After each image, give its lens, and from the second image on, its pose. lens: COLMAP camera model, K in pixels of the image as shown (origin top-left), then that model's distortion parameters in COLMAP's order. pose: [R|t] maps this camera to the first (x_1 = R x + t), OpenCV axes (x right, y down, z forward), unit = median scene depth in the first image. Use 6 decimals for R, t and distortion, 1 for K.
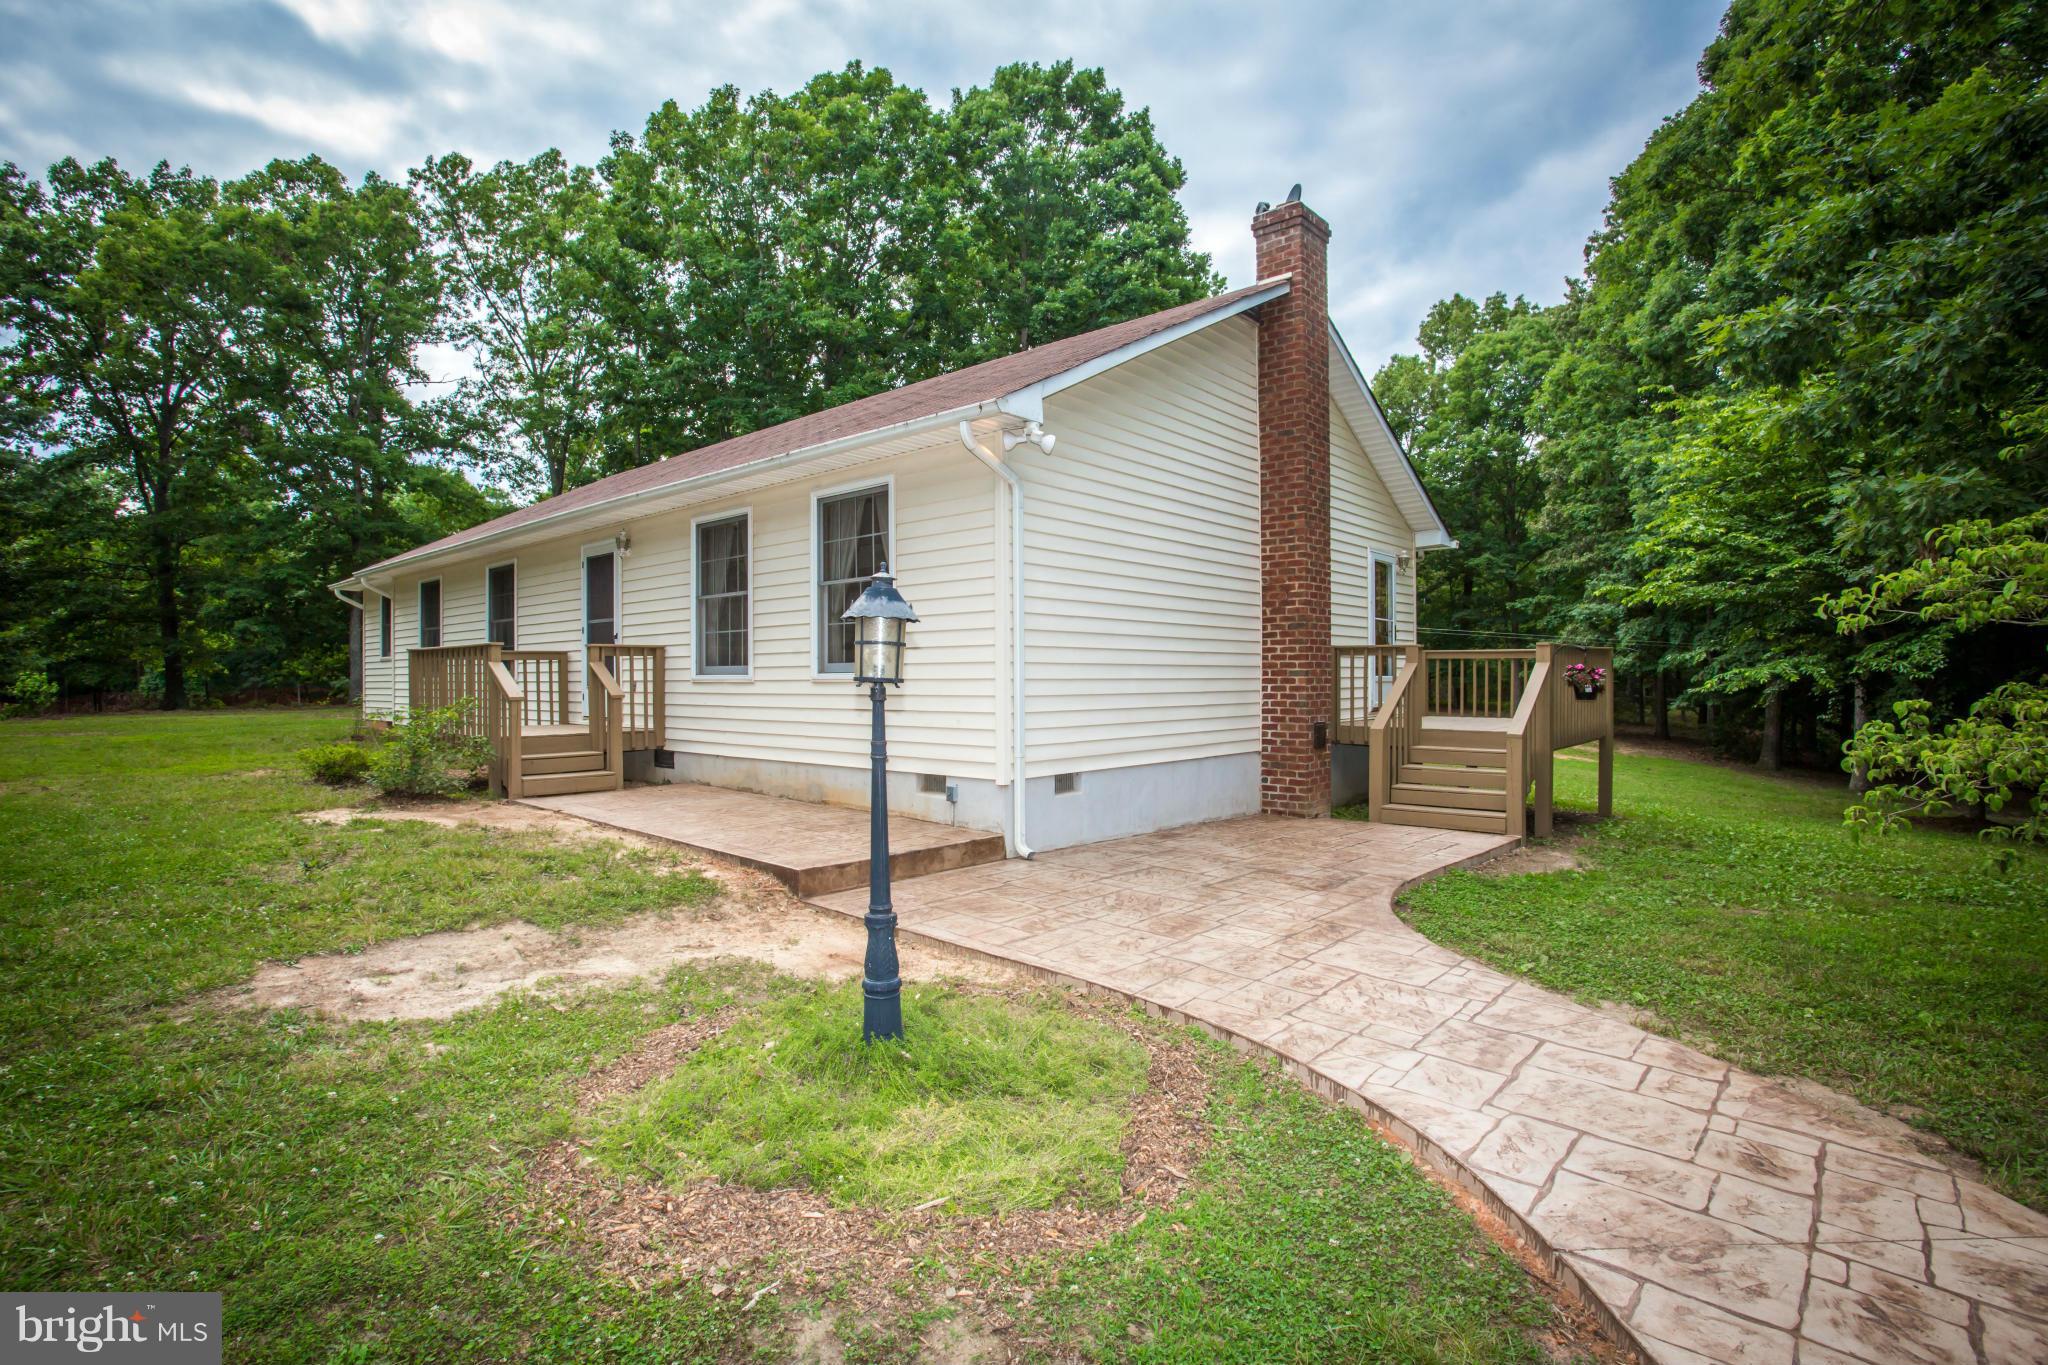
lens RADIAL K [[996.4, 0, 1015.7], [0, 996.4, 663.4], [0, 0, 1]] dist [-0.075160, 0.028737]
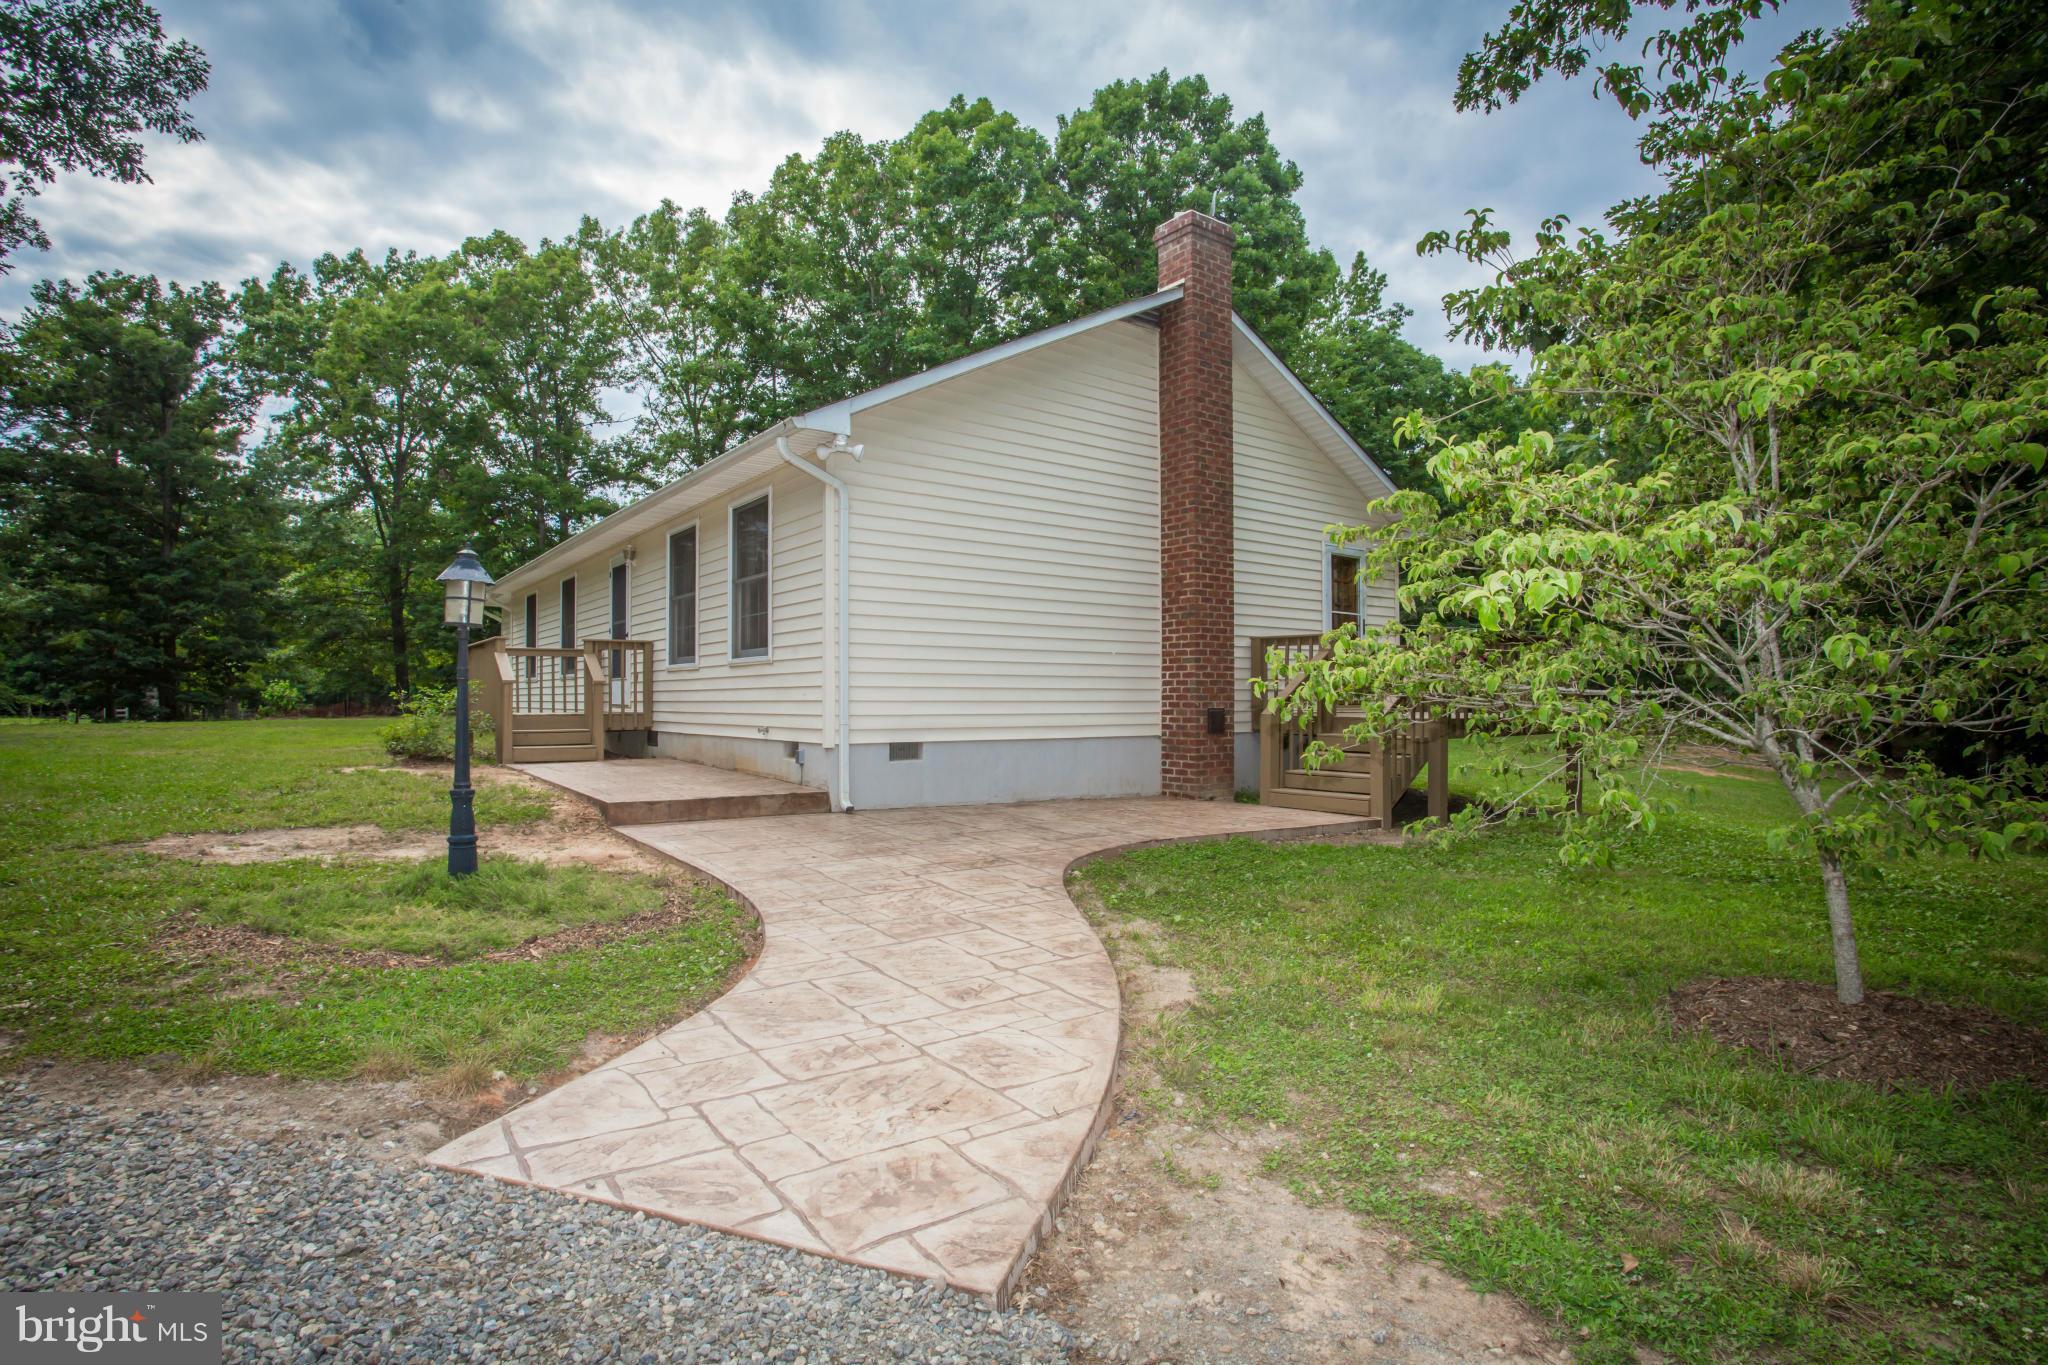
lens RADIAL K [[1017.0, 0, 1024.0], [0, 1017.0, 682.5], [0, 0, 1]] dist [-0.084222, 0.035210]
pose [[0.979807, -0.000985, -0.199946, 0.255182], [0.000613, 0.999998, -0.001920, 0.027384], [0.199947, 0.001758, 0.979805, -0.064358]]
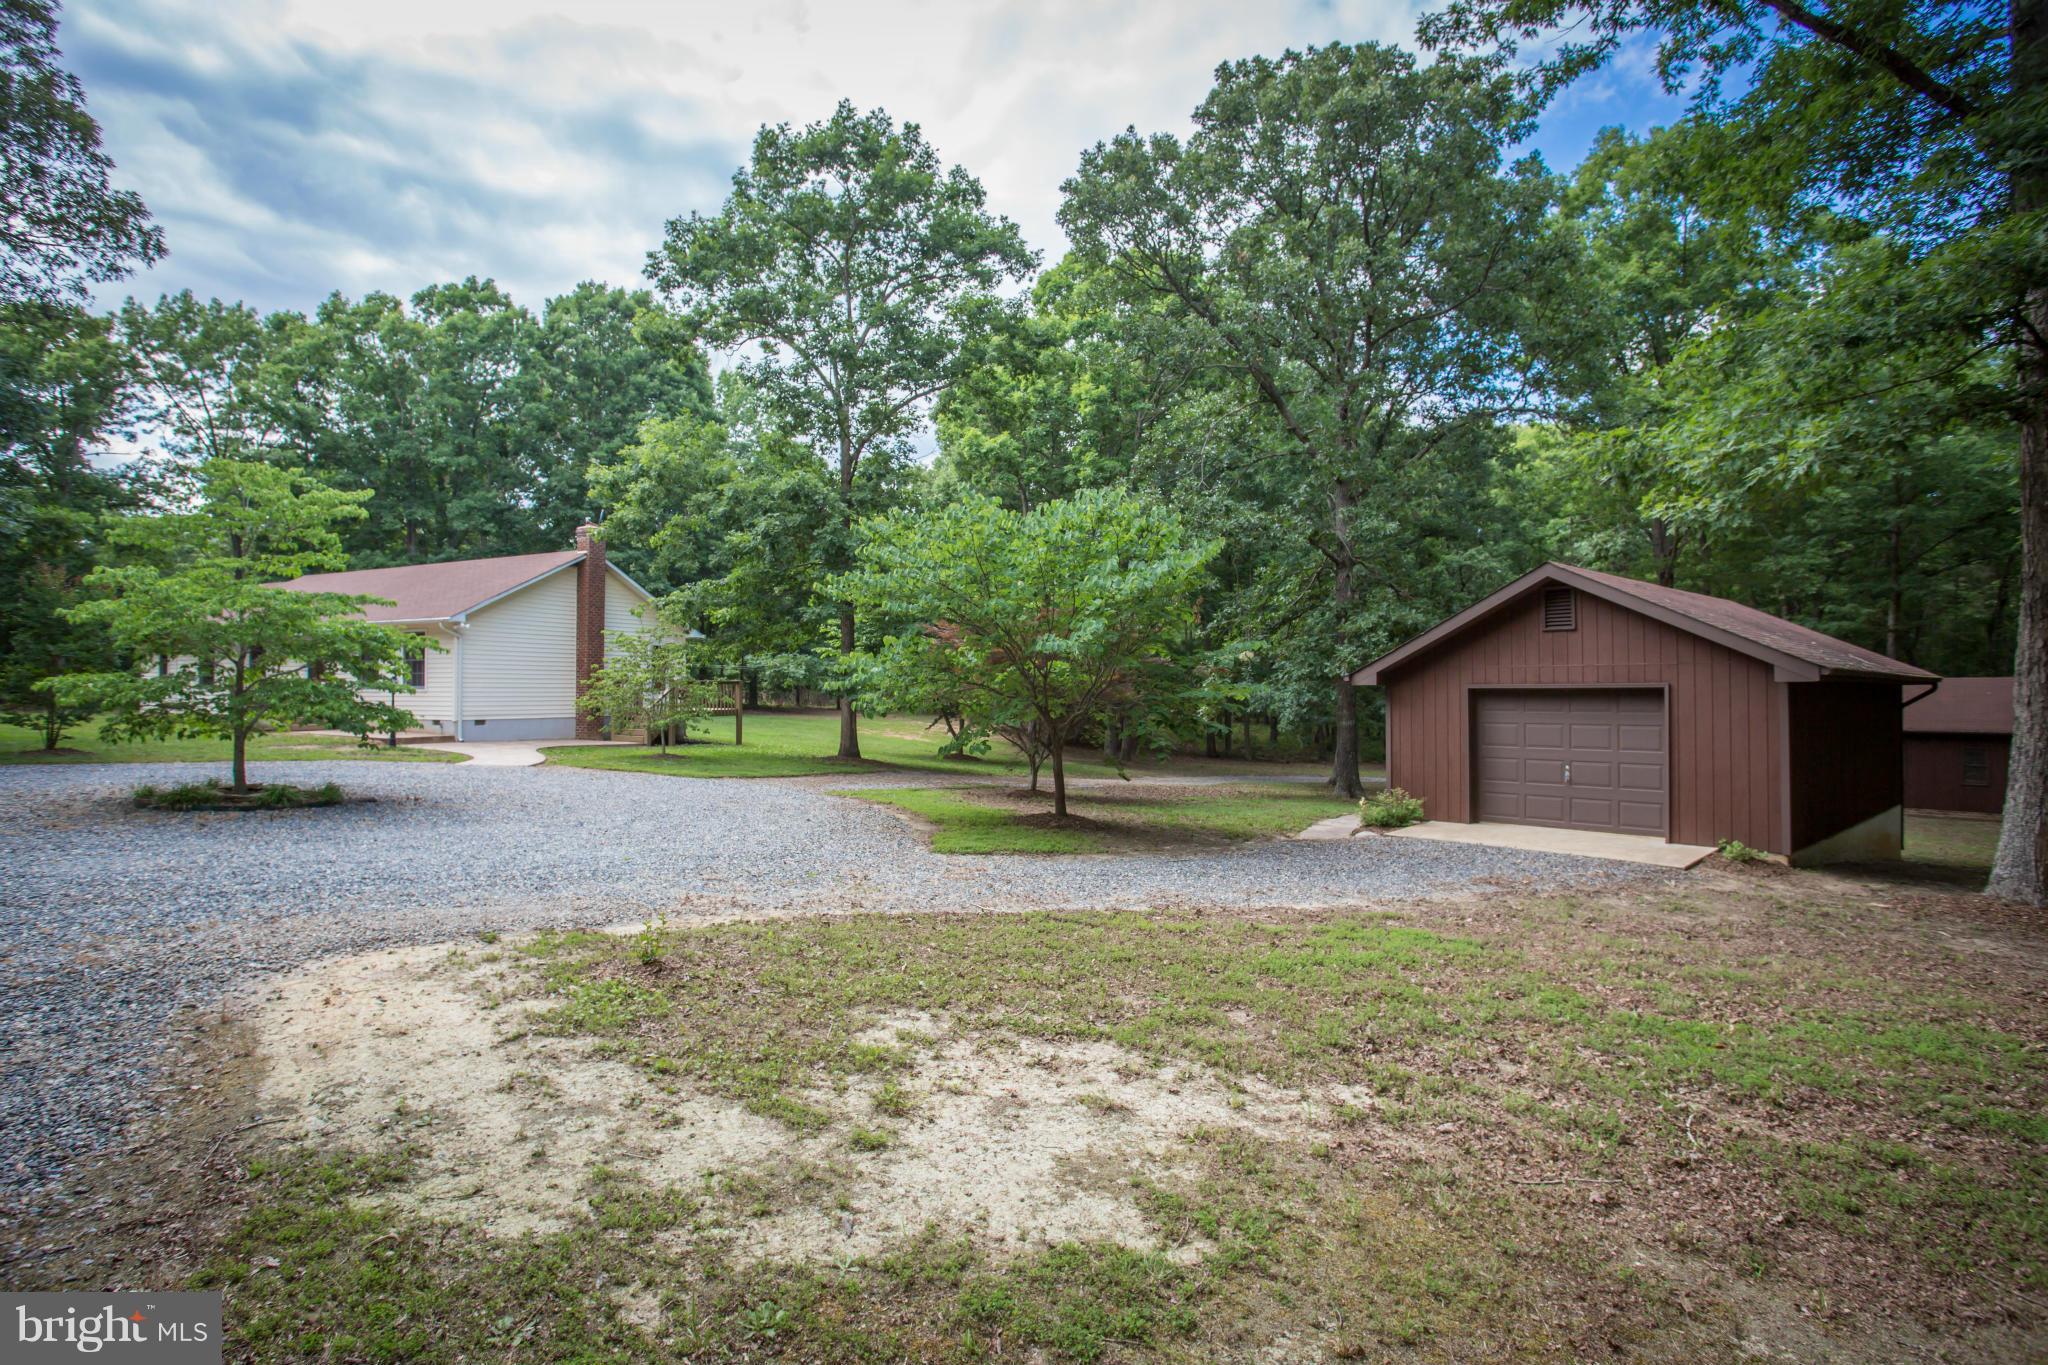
lens RADIAL K [[1017.0, 0, 1024.0], [0, 1017.0, 682.5], [0, 0, 1]] dist [-0.084222, 0.035210]
pose [[0.958253, 0.012402, 0.285654, 0.511966], [-0.013395, 0.999909, 0.001520, -0.025566], [-0.285609, -0.005283, 0.958332, -1.639674]]
